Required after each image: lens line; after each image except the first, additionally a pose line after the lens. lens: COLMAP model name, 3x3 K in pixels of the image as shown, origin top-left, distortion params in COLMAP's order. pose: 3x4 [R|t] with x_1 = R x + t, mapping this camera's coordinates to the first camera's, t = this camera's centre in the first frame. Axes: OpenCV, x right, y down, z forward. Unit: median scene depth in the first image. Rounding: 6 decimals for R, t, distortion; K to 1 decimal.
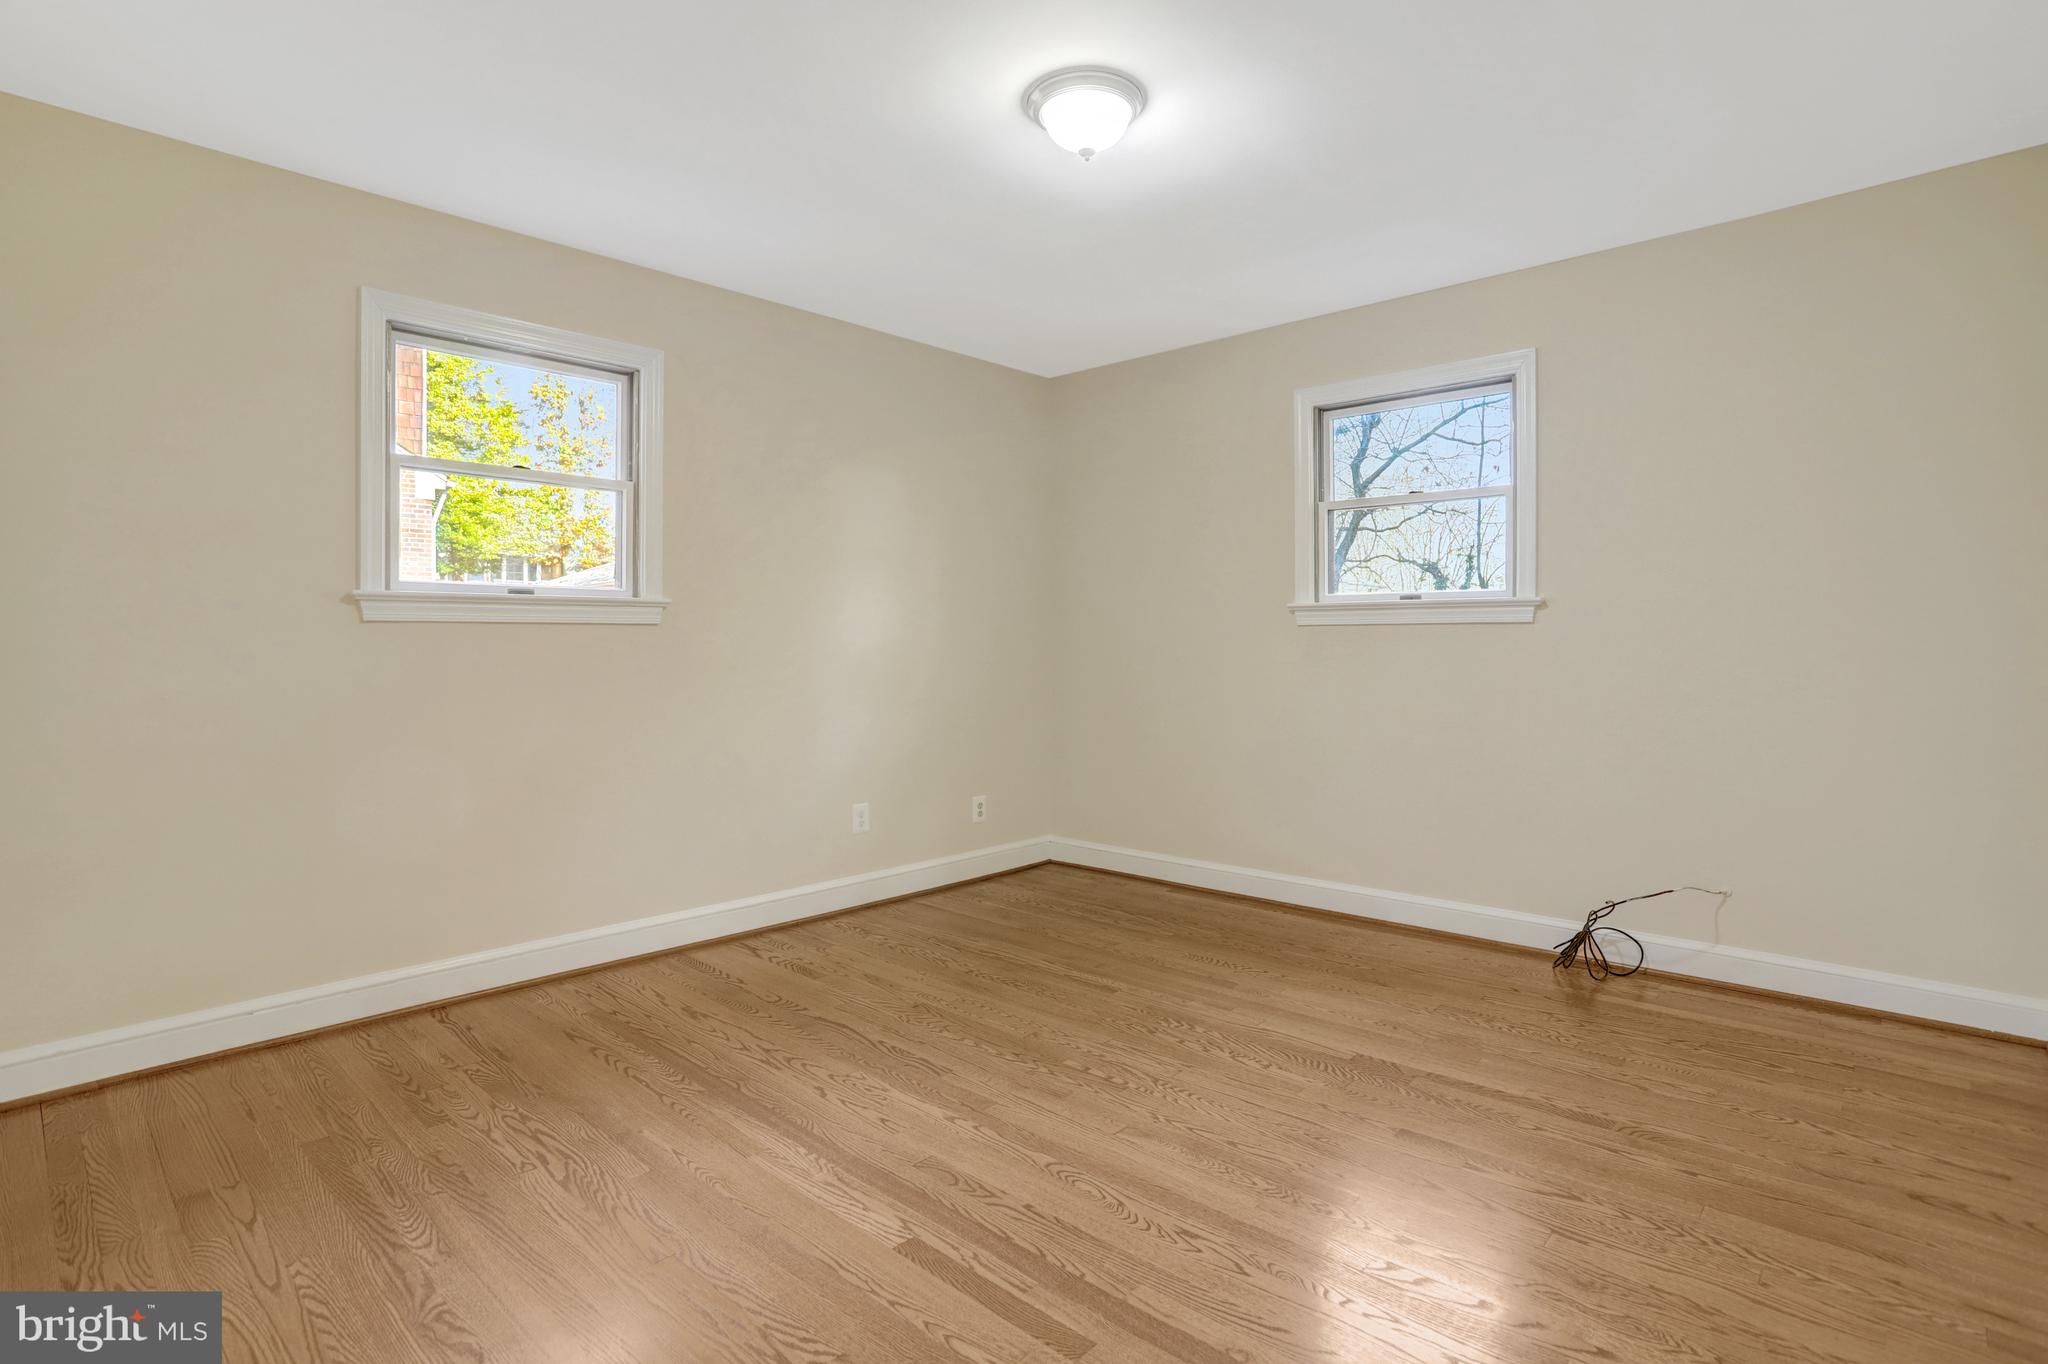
lens RADIAL K [[1006.4, 0, 1027.2], [0, 1006.4, 662.1], [0, 0, 1]] dist [-0.052145, 0.032275]
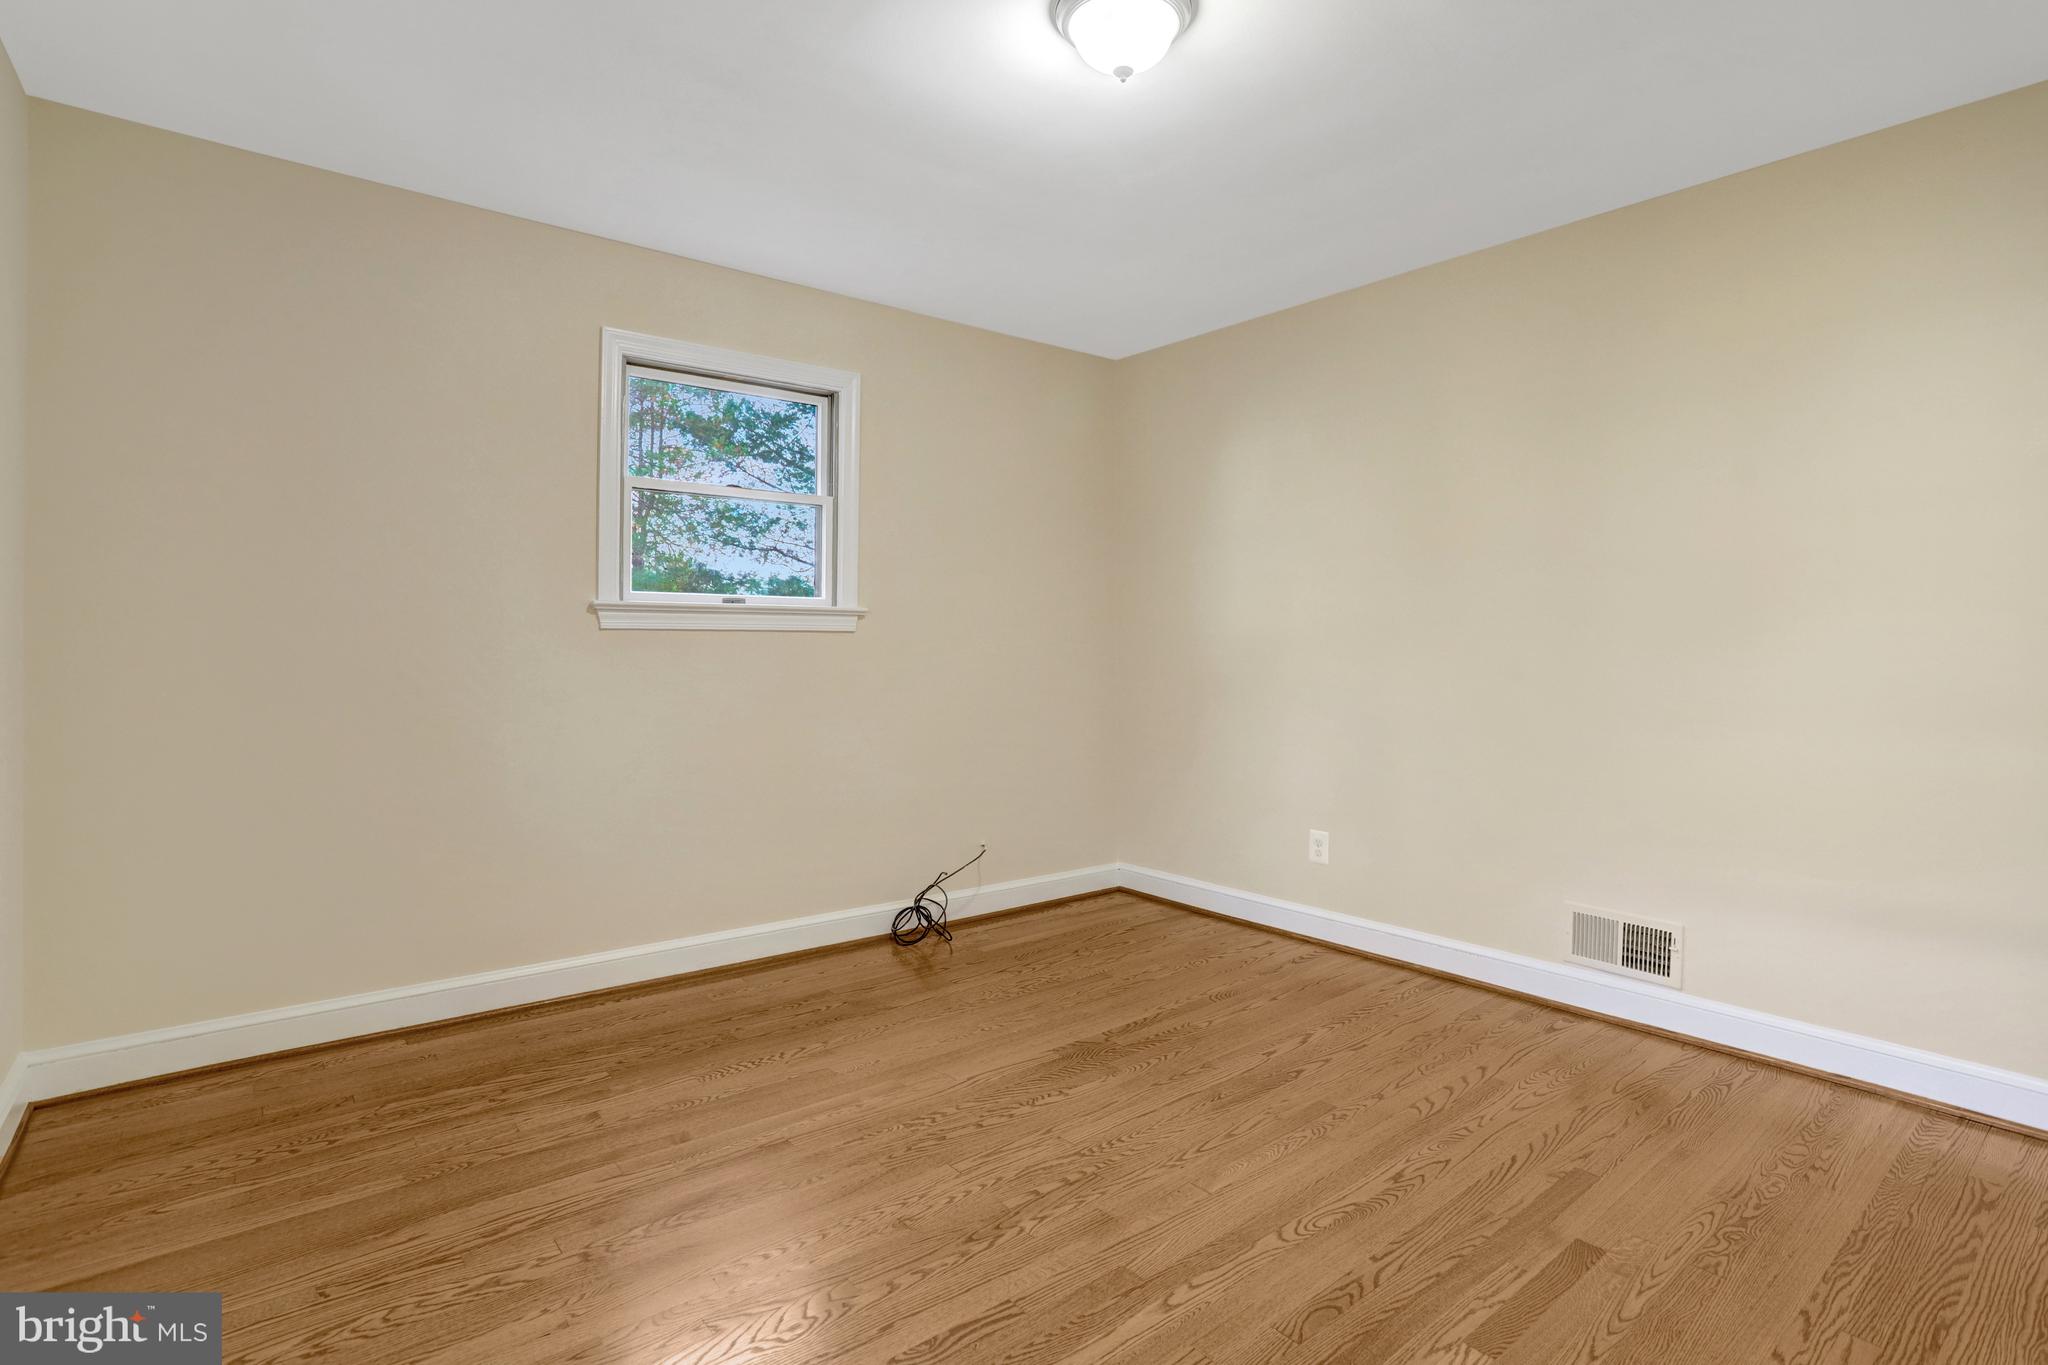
lens RADIAL K [[1034.4, 0, 1032.6], [0, 1034.4, 636.4], [0, 0, 1]] dist [-0.068855, 0.036779]
pose [[0.137138, 0.015953, 0.990423, -0.785579], [0.017965, 0.999666, -0.018589, -0.015605], [-0.990389, 0.020342, 0.136806, 0.940325]]
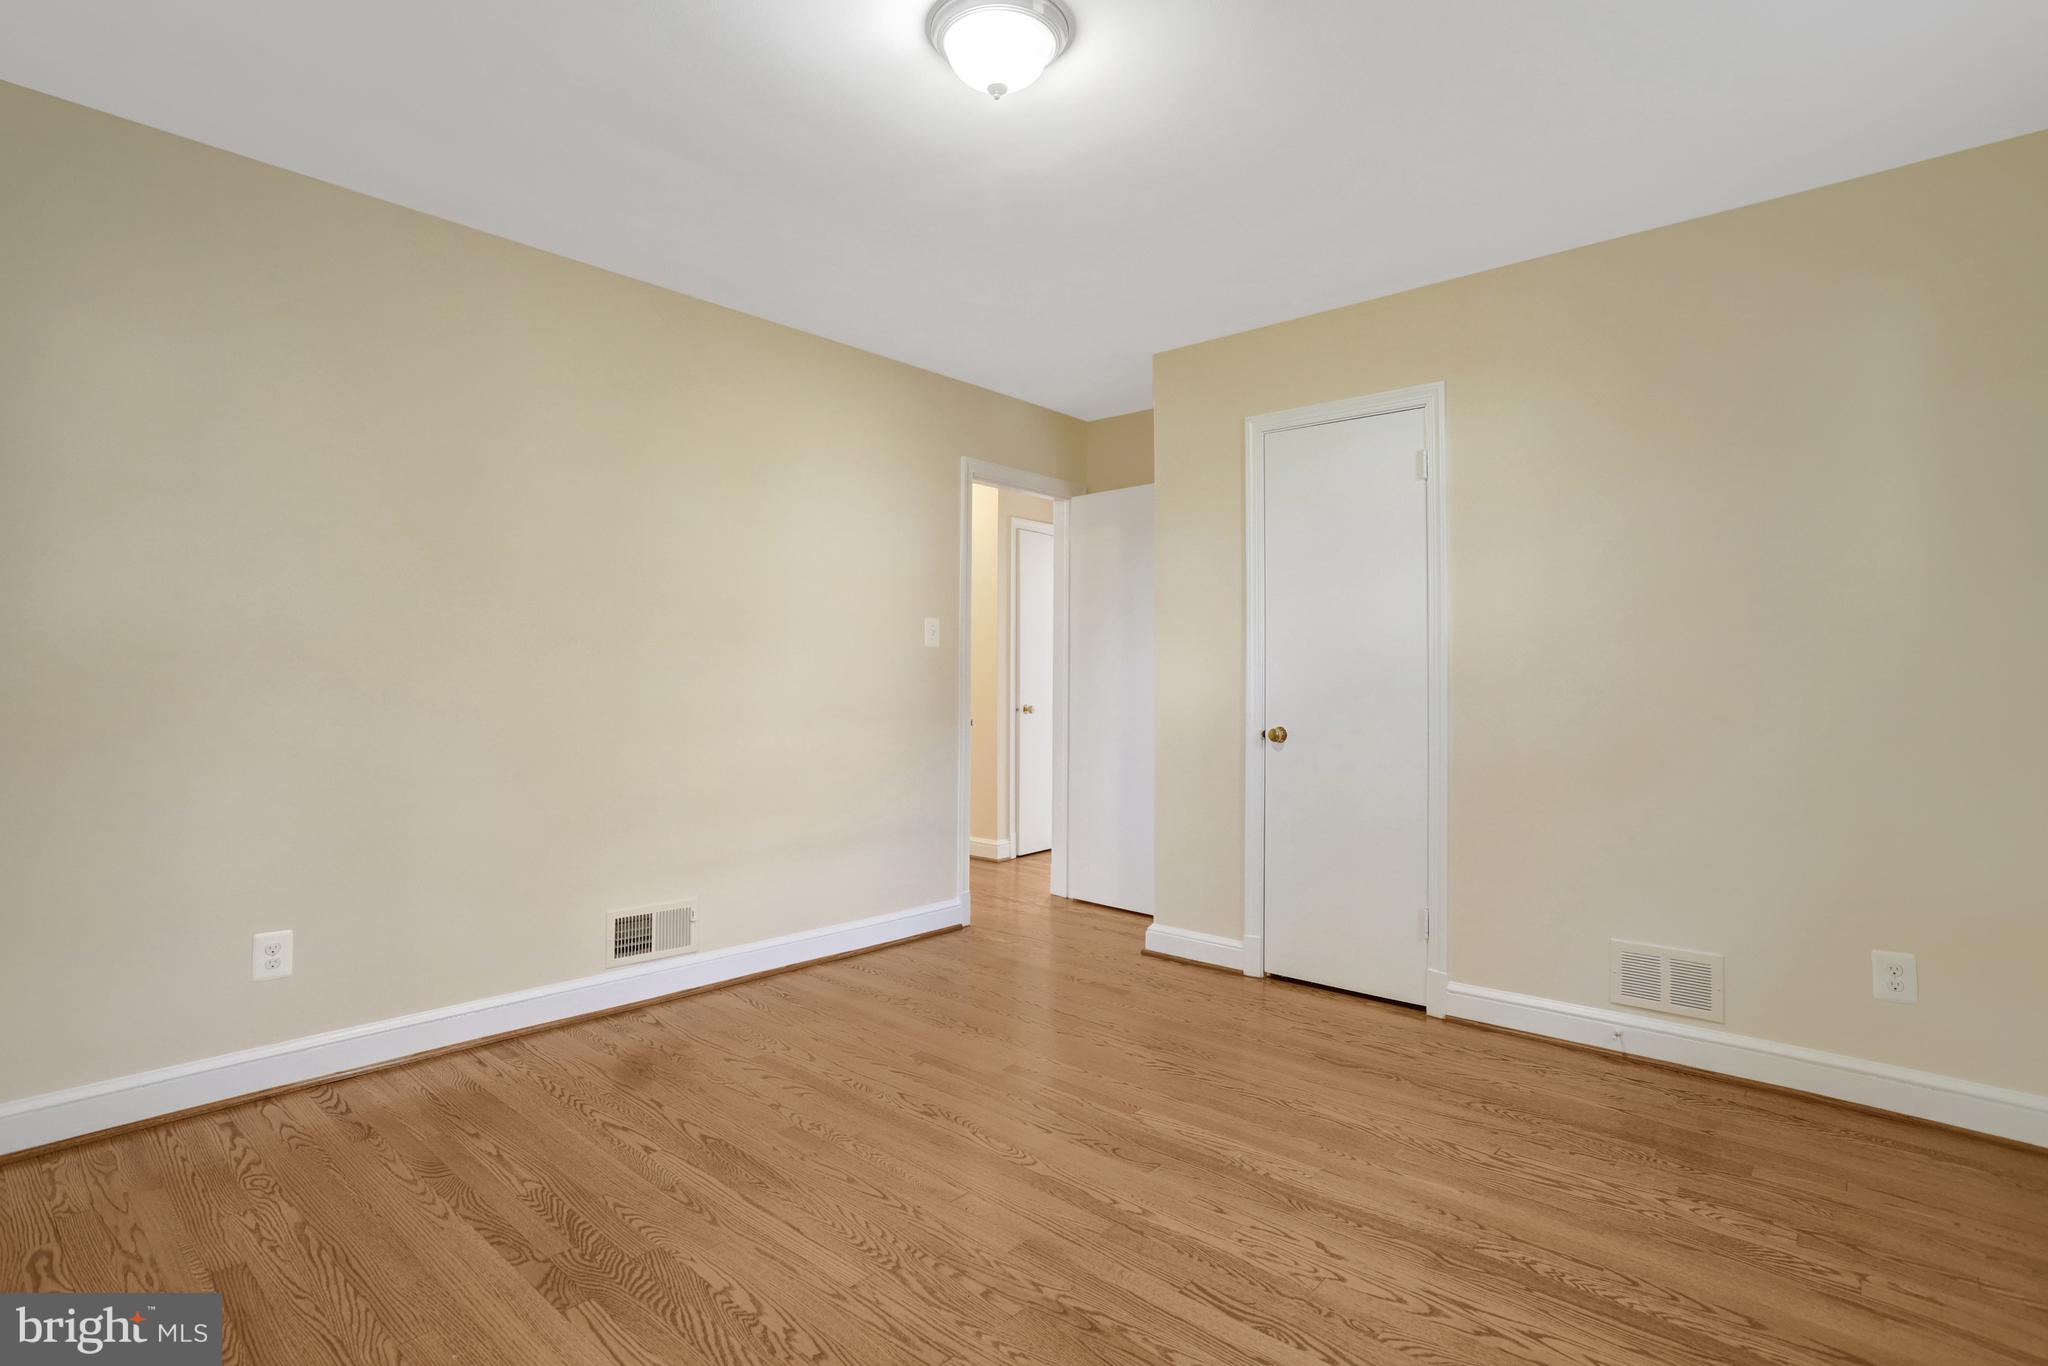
lens RADIAL K [[1006.4, 0, 1027.2], [0, 1006.4, 663.1], [0, 0, 1]] dist [-0.052145, 0.032275]
pose [[-0.999114, -0.008699, -0.041182, 0.067663], [-0.008902, 0.999949, 0.004741, -0.035483], [0.041138, 0.005103, -0.999140, 1.792519]]
